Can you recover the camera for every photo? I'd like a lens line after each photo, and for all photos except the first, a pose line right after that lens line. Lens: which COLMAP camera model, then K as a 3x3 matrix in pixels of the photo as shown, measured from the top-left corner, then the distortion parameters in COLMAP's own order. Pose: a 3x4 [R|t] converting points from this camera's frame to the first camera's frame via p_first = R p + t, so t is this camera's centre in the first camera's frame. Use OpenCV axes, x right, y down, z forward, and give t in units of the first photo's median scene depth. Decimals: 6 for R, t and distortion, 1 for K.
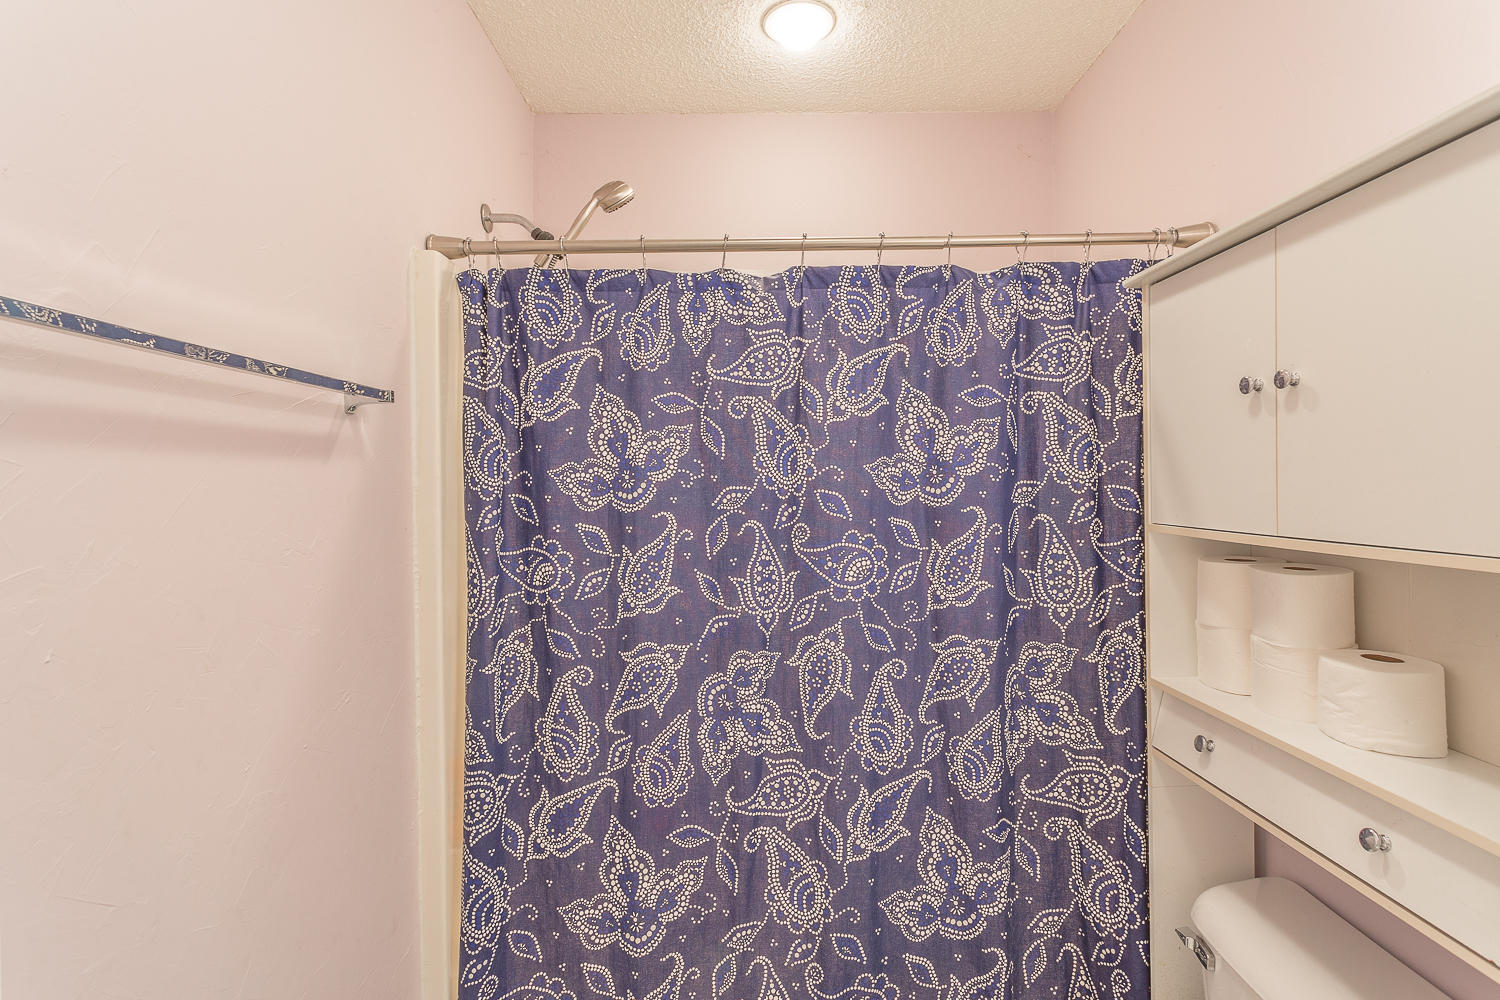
lens RADIAL K [[722.8, 0, 755.6], [0, 722.8, 494.3], [0, 0, 1]] dist [0.001441, 0.002950]
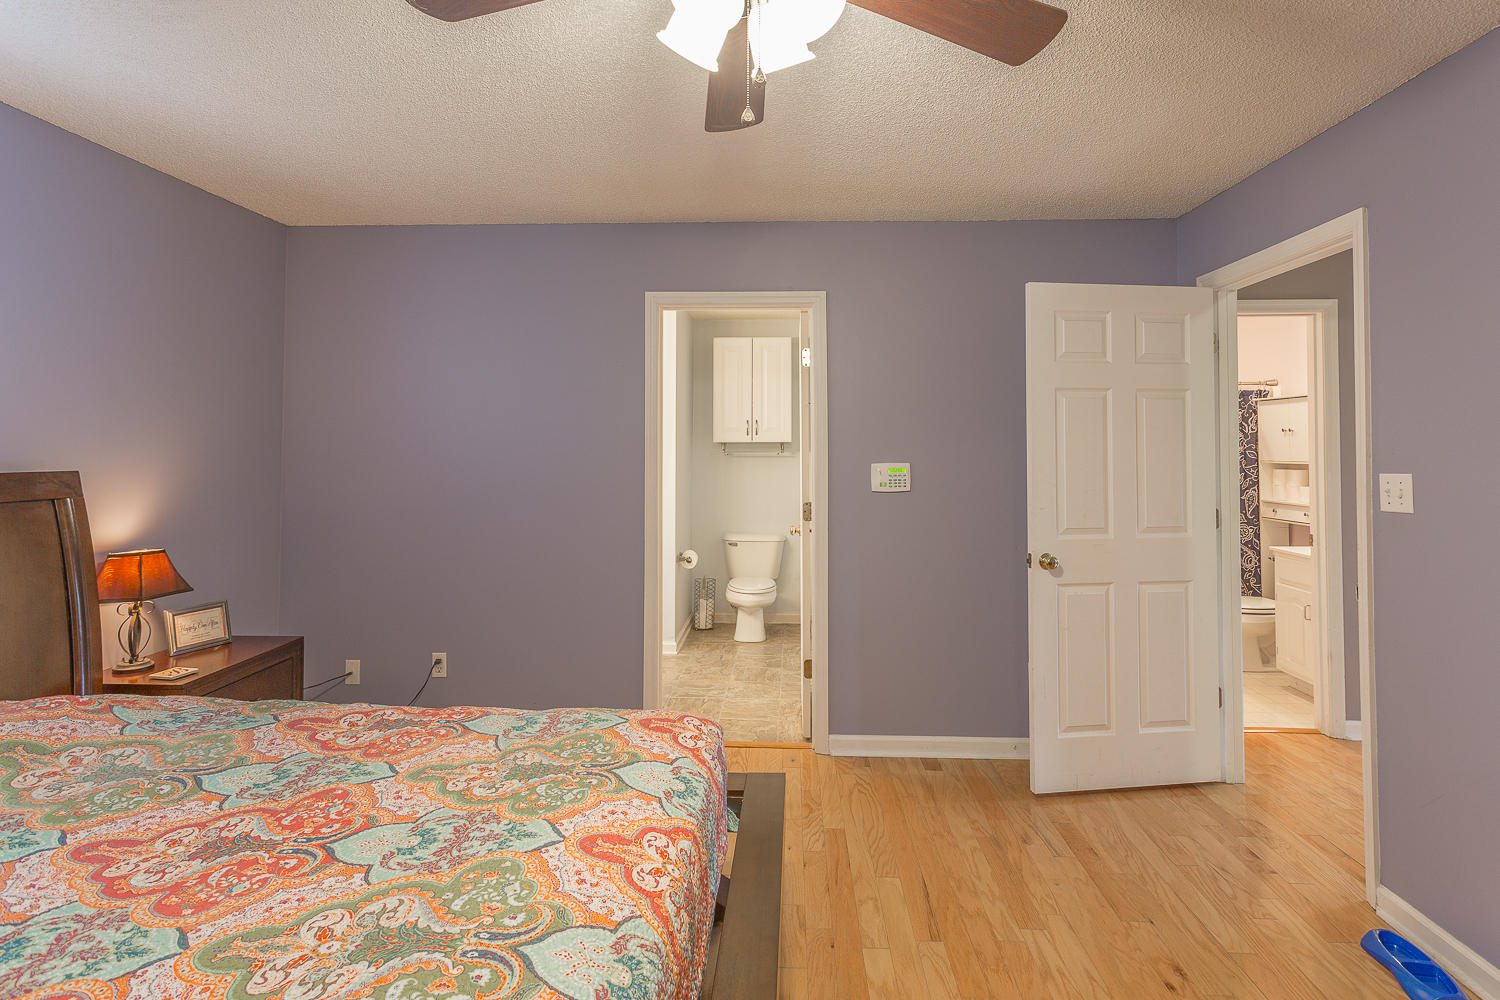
lens RADIAL K [[722.8, 0, 726.2], [0, 722.8, 462.2], [0, 0, 1]] dist [0.001441, 0.002950]
pose [[0.990090, 0.001985, -0.140417, -1.687486], [-0.005267, 0.999722, -0.023002, 0.149356], [0.140332, 0.023514, 0.989825, -3.140367]]
